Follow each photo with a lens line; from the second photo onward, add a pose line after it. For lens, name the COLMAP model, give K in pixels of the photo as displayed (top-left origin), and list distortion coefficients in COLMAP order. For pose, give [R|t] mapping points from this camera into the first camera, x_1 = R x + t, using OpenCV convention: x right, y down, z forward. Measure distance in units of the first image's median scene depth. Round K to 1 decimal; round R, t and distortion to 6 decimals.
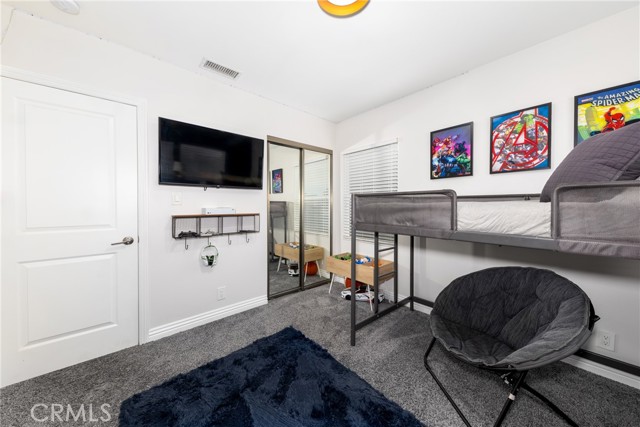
lens RADIAL K [[224.5, 0, 321.5], [0, 224.5, 206.7], [0, 0, 1]] dist [0.000263, 0.000013]
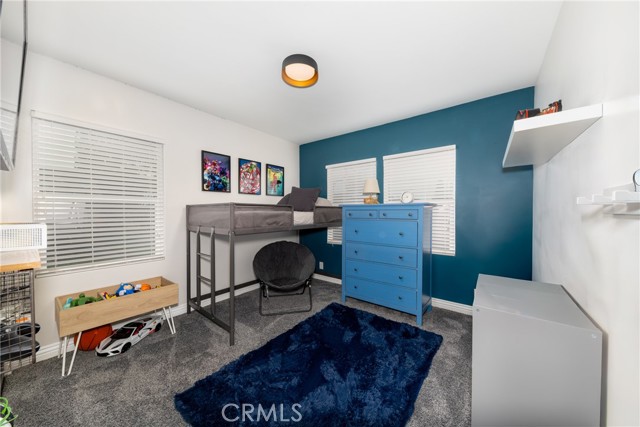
lens RADIAL K [[224.5, 0, 321.5], [0, 224.5, 214.0], [0, 0, 1]] dist [0.000263, 0.000013]
pose [[-0.215350, -0.010768, 0.976478, -0.873067], [0.005294, 0.999912, 0.012194, -0.013447], [-0.976523, 0.007796, -0.215274, 0.716770]]
